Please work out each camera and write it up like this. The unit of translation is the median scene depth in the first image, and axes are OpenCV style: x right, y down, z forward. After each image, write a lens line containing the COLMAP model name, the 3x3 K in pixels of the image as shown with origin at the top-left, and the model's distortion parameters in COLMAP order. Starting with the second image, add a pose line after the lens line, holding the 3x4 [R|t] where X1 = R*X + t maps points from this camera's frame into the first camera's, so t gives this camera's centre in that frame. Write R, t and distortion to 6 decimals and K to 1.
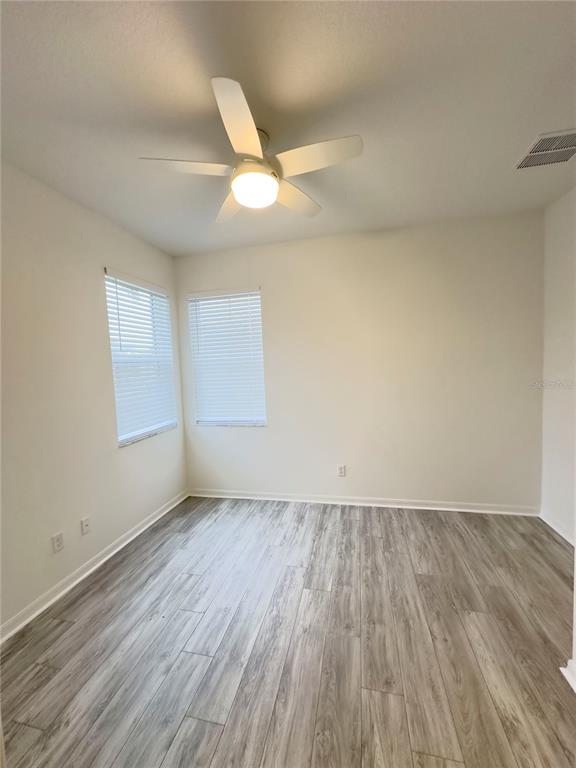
lens RADIAL K [[306.5, 0, 288.7], [0, 306.5, 383.4], [0, 0, 1]] dist [0.000467, -0.000317]
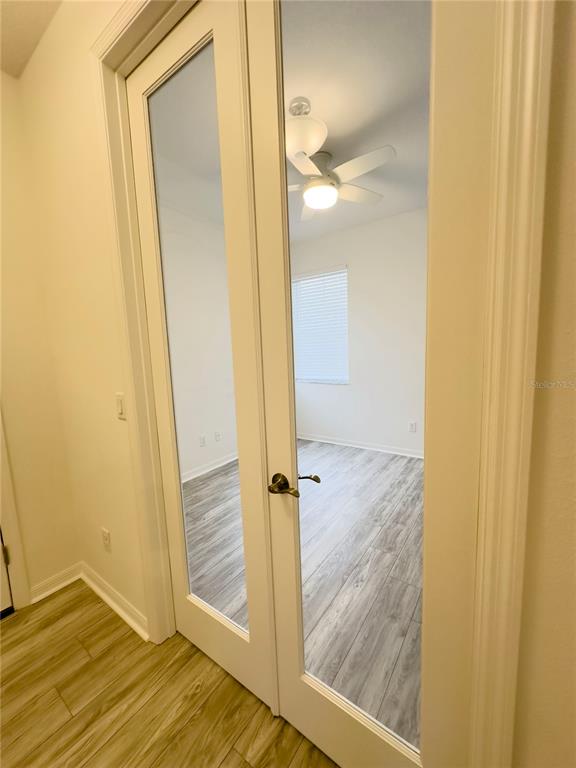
lens RADIAL K [[306.5, 0, 287.5], [0, 306.5, 382.4], [0, 0, 1]] dist [0.000467, -0.000317]
pose [[0.921722, 0.050244, -0.384584, 0.218156], [-0.023567, 0.996997, 0.073770, 0.064320], [0.387136, -0.058932, 0.920138, -0.245467]]
